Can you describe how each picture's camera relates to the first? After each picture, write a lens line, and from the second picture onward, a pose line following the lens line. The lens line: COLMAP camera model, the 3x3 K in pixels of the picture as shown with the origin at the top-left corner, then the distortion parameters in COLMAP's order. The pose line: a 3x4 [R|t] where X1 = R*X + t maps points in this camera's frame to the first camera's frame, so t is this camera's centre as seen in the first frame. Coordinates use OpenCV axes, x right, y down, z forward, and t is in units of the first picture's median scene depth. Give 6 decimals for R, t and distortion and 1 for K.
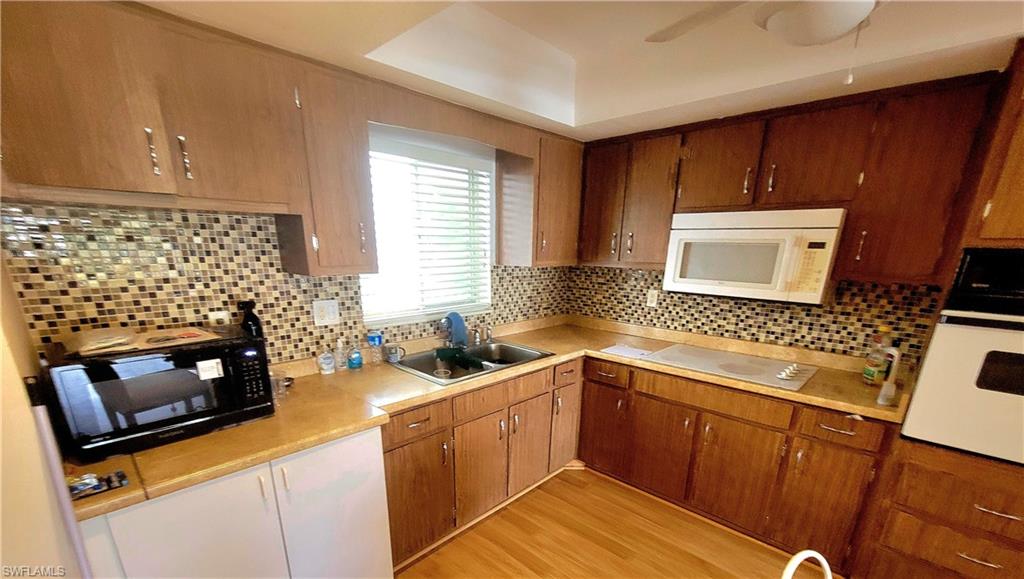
lens RADIAL K [[413.0, 0, 513.9], [0, 413.0, 382.2], [0, 0, 1]] dist [0.002055, -0.000855]
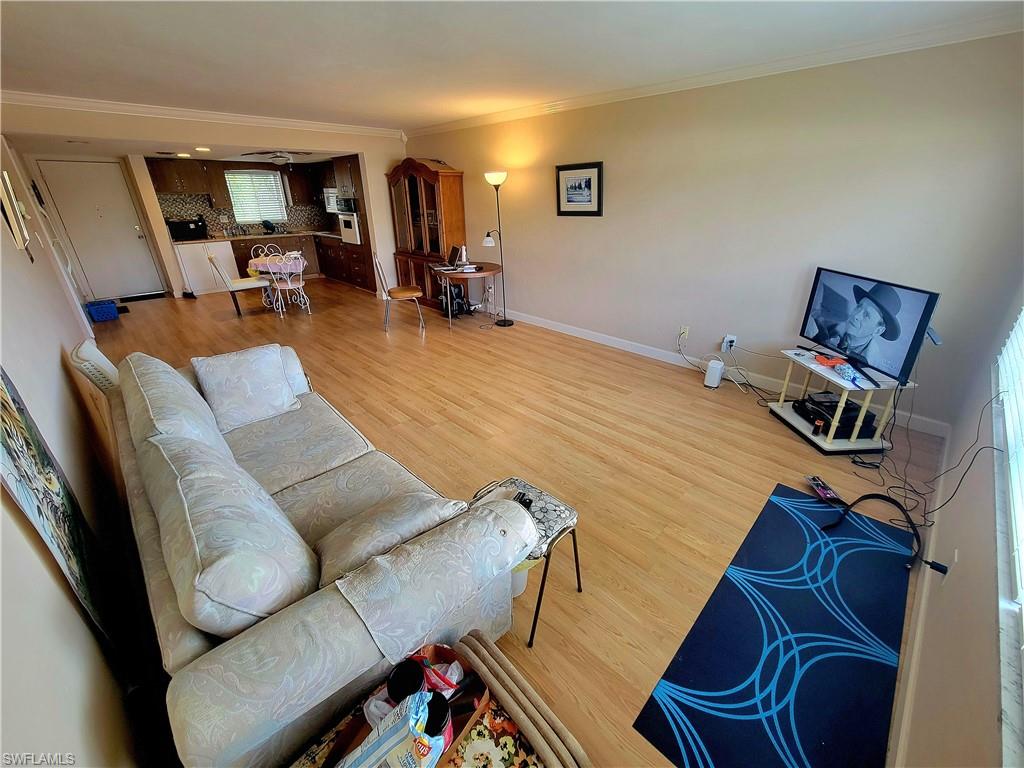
lens RADIAL K [[419.8, 0, 515.9], [0, 419.8, 383.9], [0, 0, 1]] dist [-0.009269, -0.000566]
pose [[0.998715, 0.002623, -0.050609, 2.232996], [0.002821, 0.994234, 0.107193, 0.861607], [0.050599, -0.107199, 0.992949, -2.615390]]
